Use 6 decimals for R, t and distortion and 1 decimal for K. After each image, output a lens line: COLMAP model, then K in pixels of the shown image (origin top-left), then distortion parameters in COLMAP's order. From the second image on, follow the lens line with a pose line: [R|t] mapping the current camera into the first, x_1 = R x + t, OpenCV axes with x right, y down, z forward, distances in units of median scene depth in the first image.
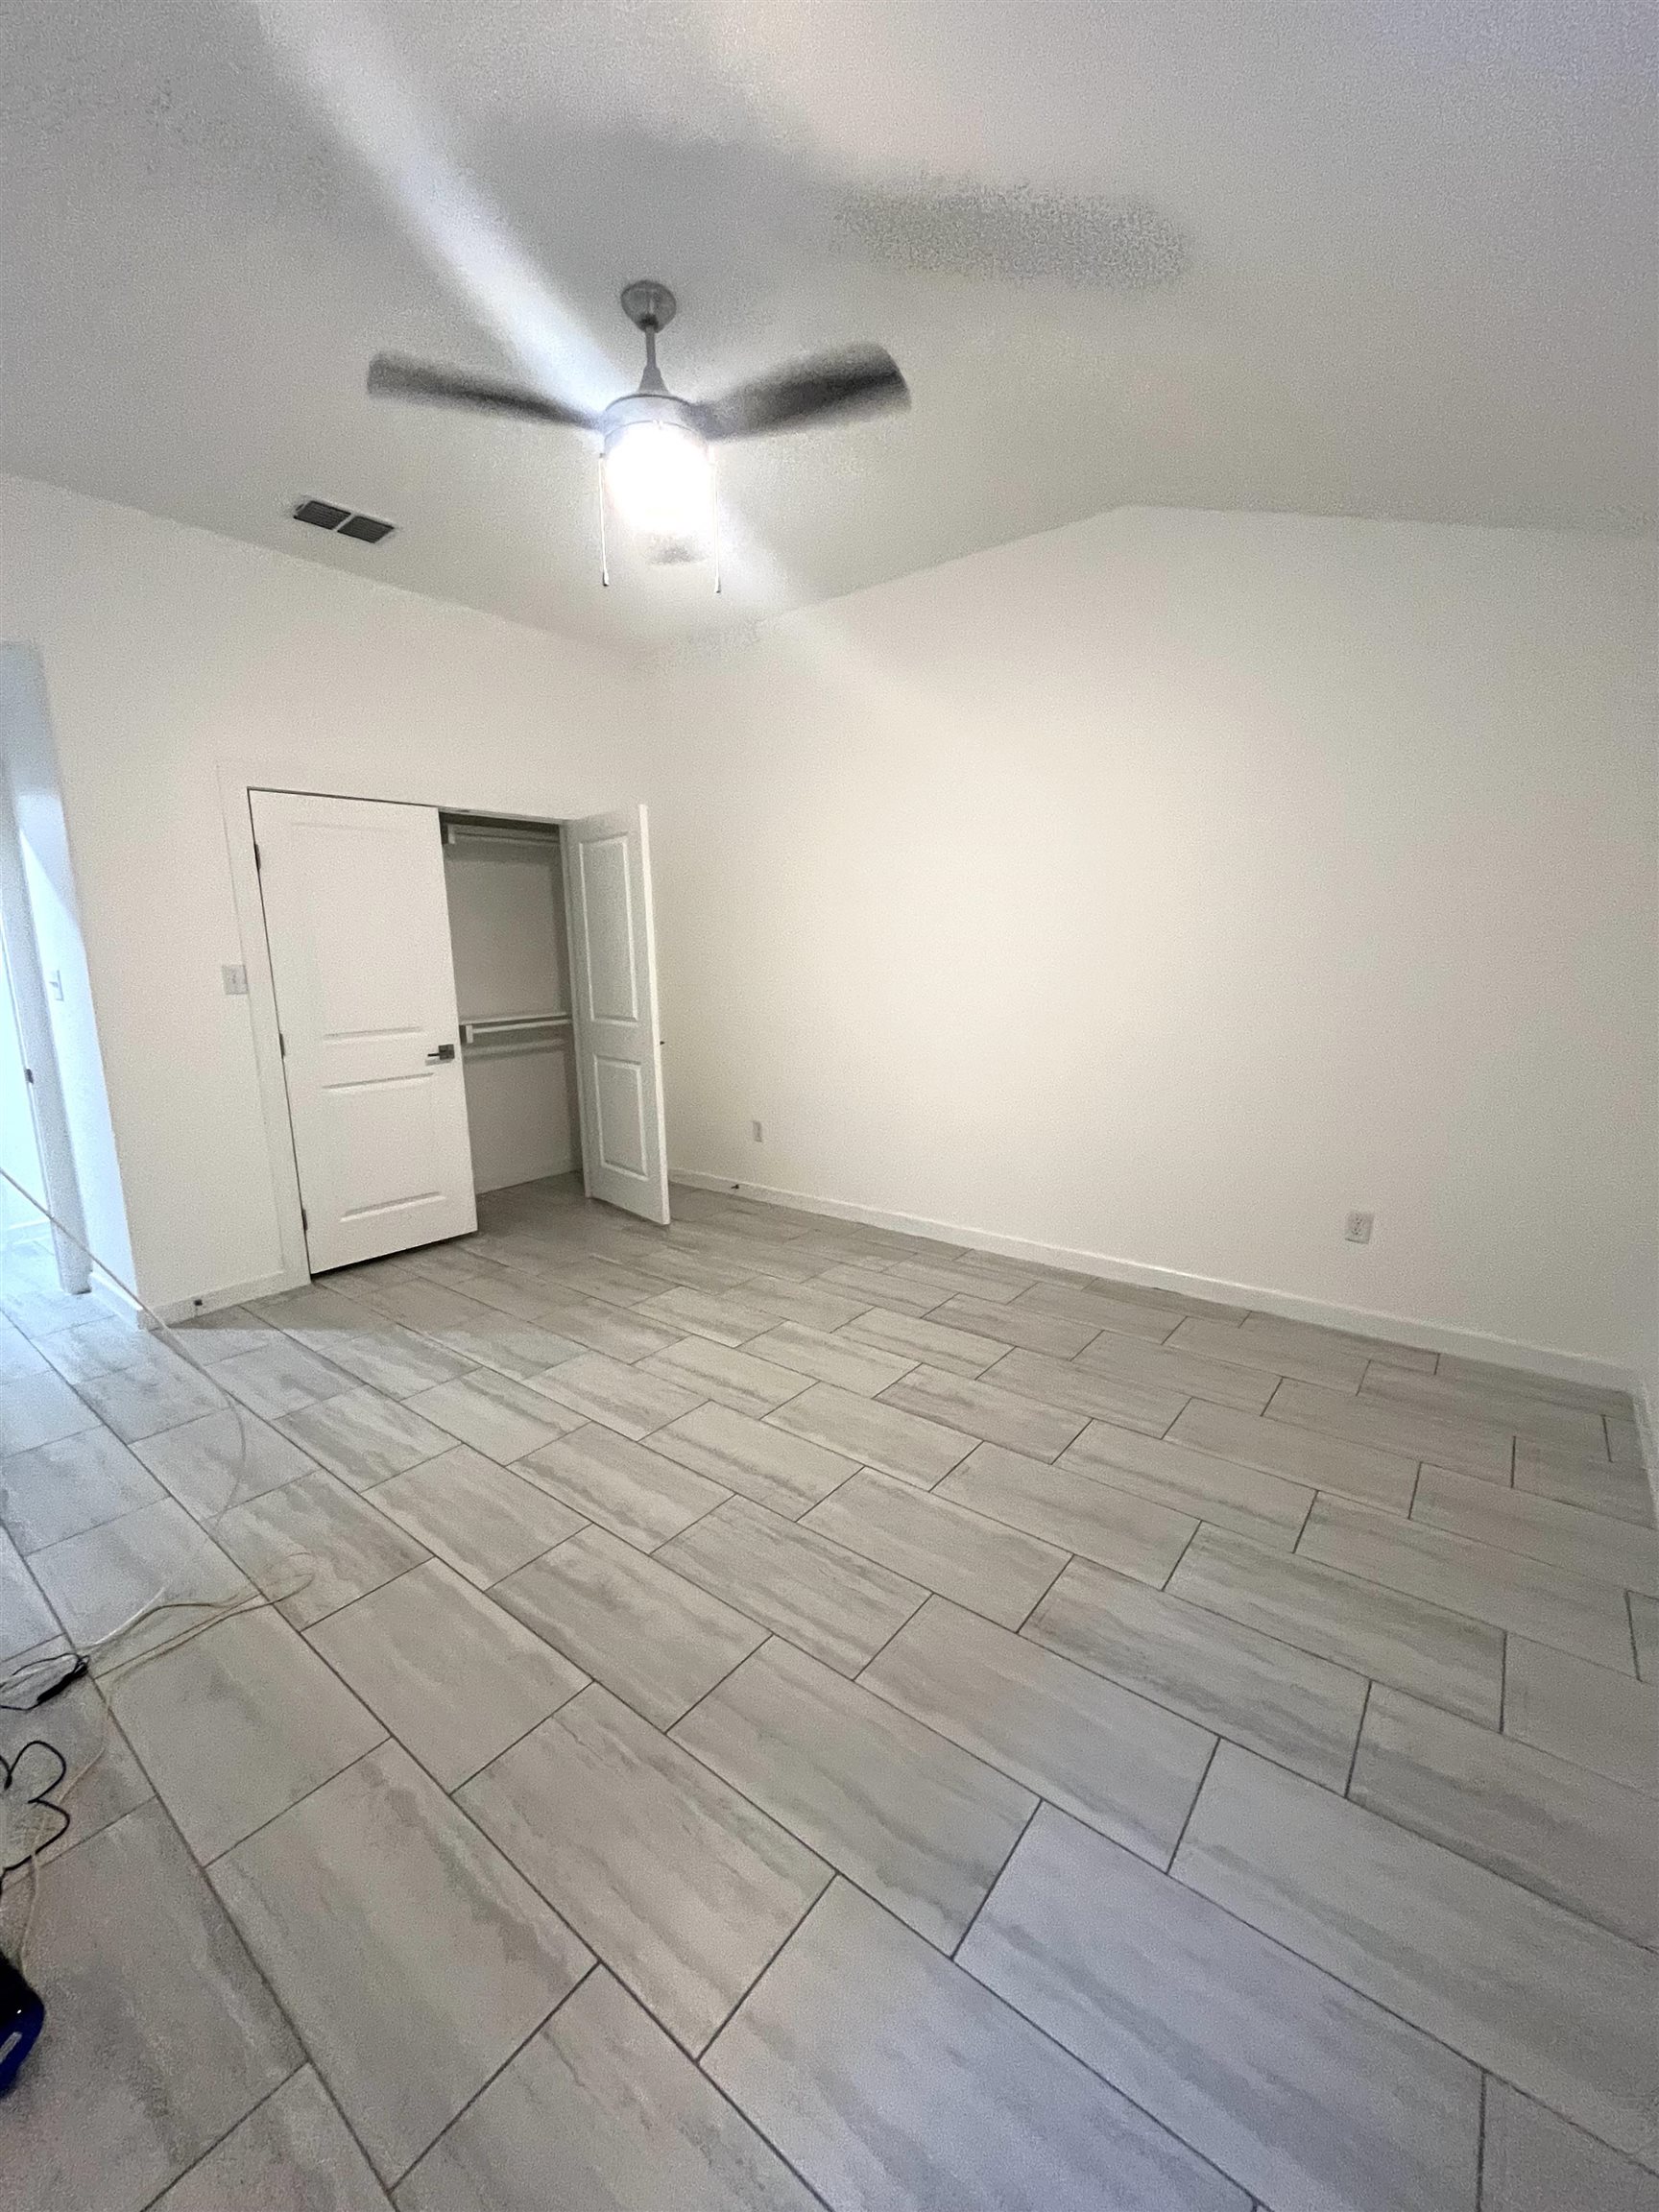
lens RADIAL K [[888.0, 0, 829.5], [0, 888.0, 1106.0], [0, 0, 1]] dist [-0.000117, 0.000143]
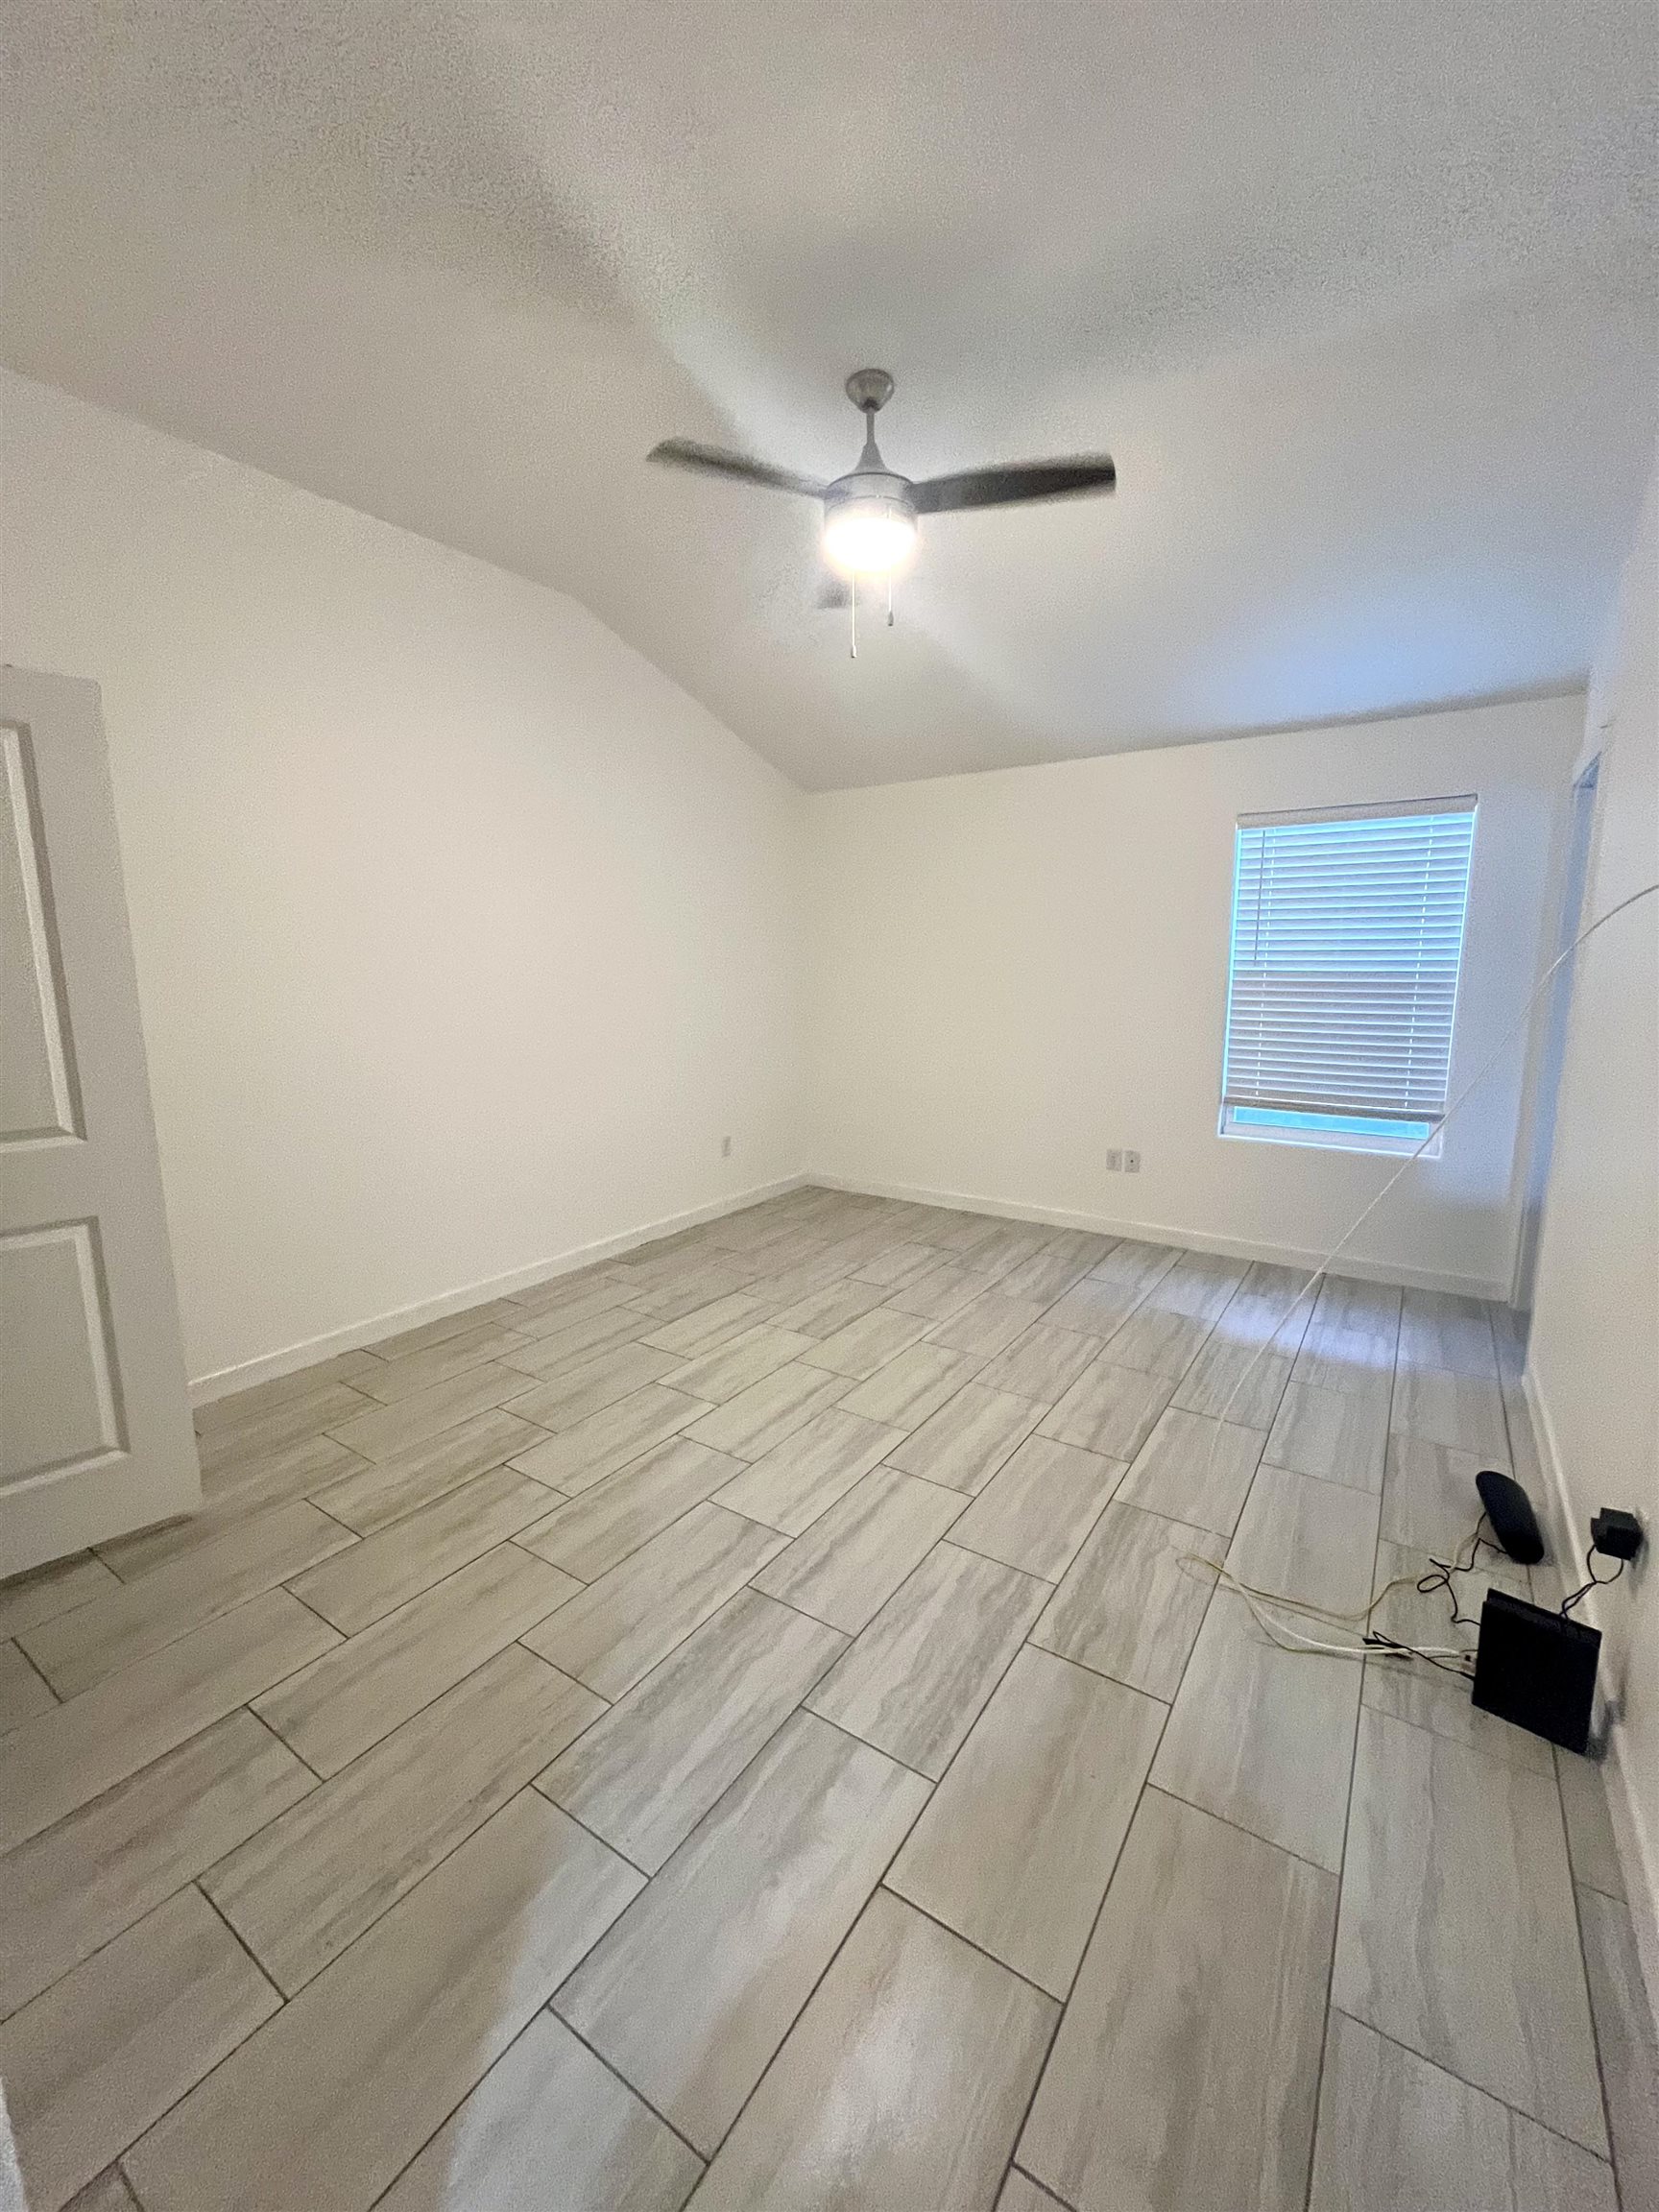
lens RADIAL K [[888.0, 0, 829.5], [0, 888.0, 1106.0], [0, 0, 1]] dist [-0.000117, 0.000143]
pose [[-0.067077, -0.148754, 0.986597, -1.088359], [0.187560, 0.969315, 0.158900, -0.168354], [-0.979960, 0.195705, -0.037118, 0.964236]]
